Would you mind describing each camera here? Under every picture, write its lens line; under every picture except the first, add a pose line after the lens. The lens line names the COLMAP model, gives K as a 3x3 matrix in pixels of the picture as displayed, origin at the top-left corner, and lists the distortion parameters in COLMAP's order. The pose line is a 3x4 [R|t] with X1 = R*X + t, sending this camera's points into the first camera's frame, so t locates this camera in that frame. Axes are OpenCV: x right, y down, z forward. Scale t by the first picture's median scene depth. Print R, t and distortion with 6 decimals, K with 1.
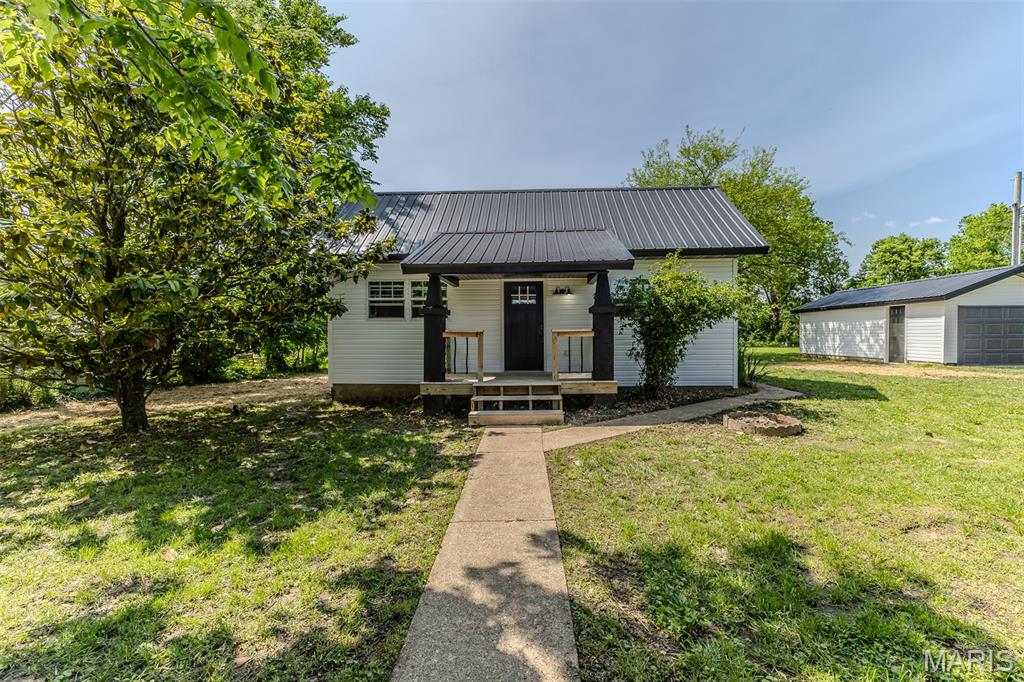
lens RADIAL K [[439.3, 0, 512.1], [0, 439.3, 342.4], [0, 0, 1]] dist [0.007746, -0.001720]
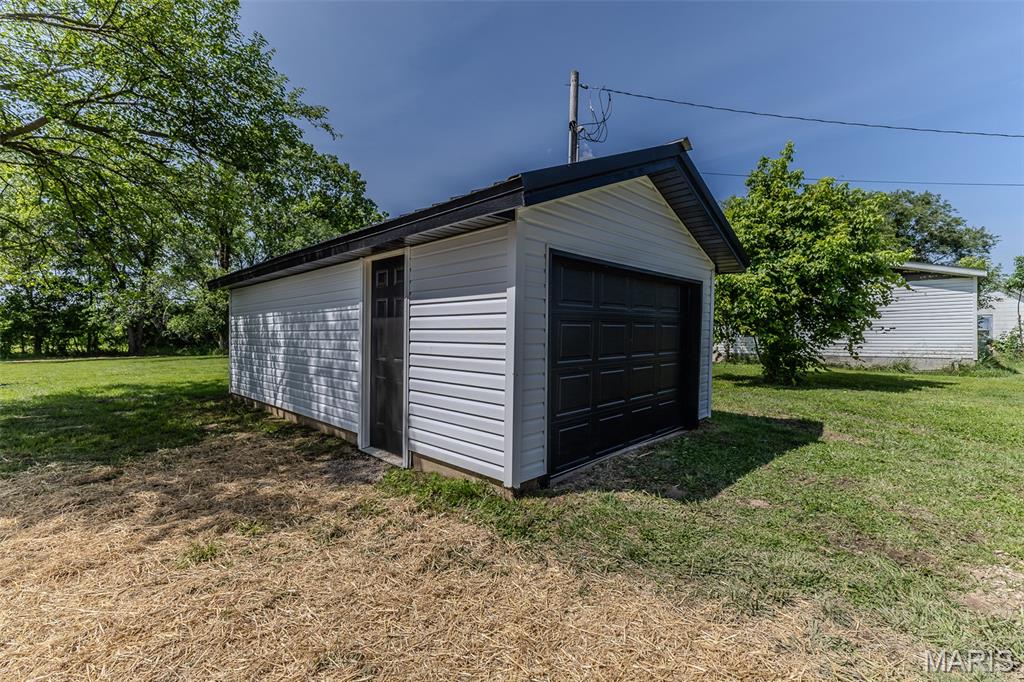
lens RADIAL K [[439.3, 0, 511.6], [0, 439.3, 338.7], [0, 0, 1]] dist [0.007746, -0.001720]
pose [[0.667979, -0.010685, 0.744103, 0.722547], [0.010604, 0.999932, 0.004839, -0.030285], [-0.744104, 0.004658, 0.668047, 0.758663]]
